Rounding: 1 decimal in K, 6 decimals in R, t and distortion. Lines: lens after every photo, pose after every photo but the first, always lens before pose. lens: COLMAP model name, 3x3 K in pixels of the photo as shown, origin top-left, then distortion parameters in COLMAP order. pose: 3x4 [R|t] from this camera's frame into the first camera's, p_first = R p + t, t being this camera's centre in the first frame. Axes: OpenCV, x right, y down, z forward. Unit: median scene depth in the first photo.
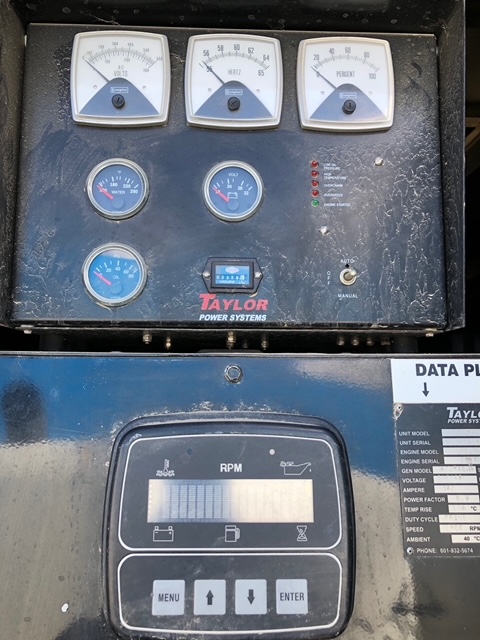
lens RADIAL K [[532.3, 0, 237.3], [0, 532.3, 322.5], [0, 0, 1]] dist [-0.031101, -0.007338]
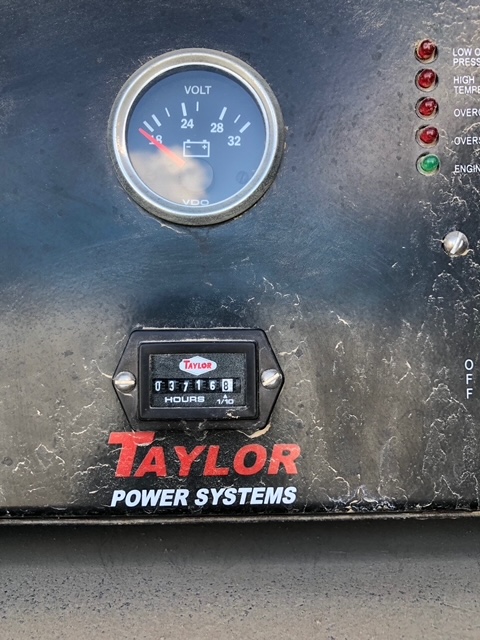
lens RADIAL K [[532.3, 0, 243.8], [0, 532.3, 316.6], [0, 0, 1]] dist [-0.031101, -0.007338]
pose [[0.999368, -0.021809, -0.028073, 0.031662], [0.024128, 0.996079, 0.085115, -0.160239], [0.026107, -0.085738, 0.995976, 0.650693]]
